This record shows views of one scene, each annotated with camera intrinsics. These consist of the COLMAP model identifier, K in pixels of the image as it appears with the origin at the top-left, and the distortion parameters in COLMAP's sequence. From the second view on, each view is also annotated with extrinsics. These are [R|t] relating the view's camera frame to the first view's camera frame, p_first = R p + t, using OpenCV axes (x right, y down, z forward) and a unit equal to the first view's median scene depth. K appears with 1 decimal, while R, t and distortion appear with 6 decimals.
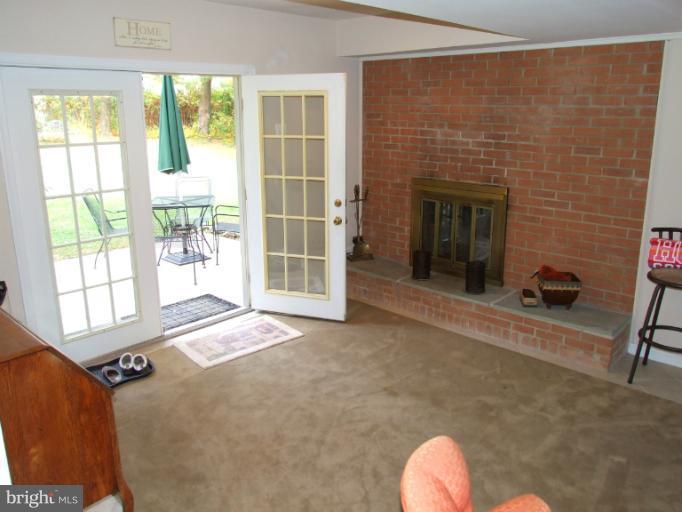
lens RADIAL K [[548.2, 0, 343.0], [0, 548.2, 237.6], [0, 0, 1]] dist [-0.053007, 0.050434]
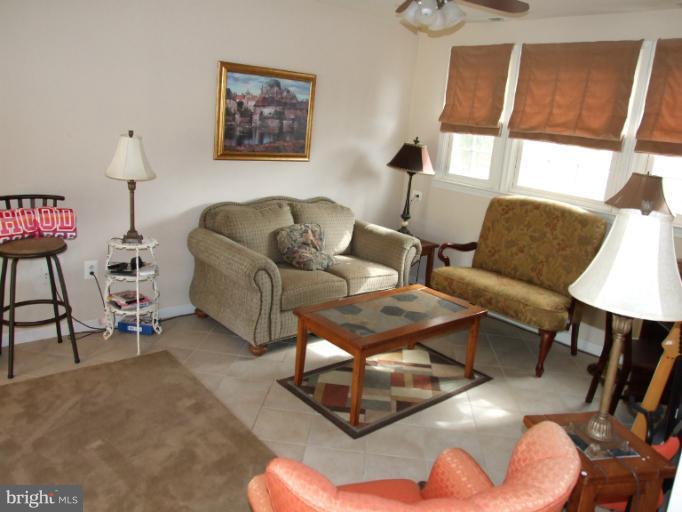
lens RADIAL K [[548.2, 0, 343.0], [0, 548.2, 237.6], [0, 0, 1]] dist [-0.053007, 0.050434]
pose [[0.082275, -0.200737, 0.976184, -0.244661], [0.135777, 0.972630, 0.188563, -0.045300], [-0.987317, 0.117029, 0.107278, 0.364200]]
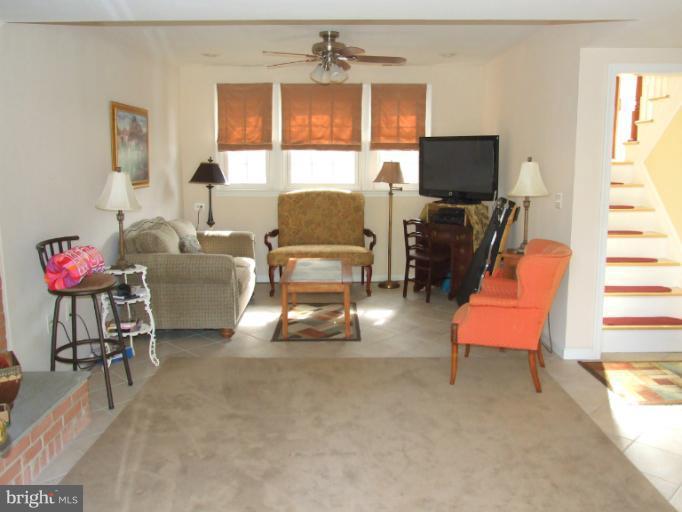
lens RADIAL K [[548.2, 0, 343.0], [0, 548.2, 237.6], [0, 0, 1]] dist [-0.053007, 0.050434]
pose [[-0.678611, -0.098876, 0.727812, -0.394117], [0.170690, 0.942540, 0.287200, -0.209355], [-0.714389, 0.319127, -0.622741, 1.261158]]
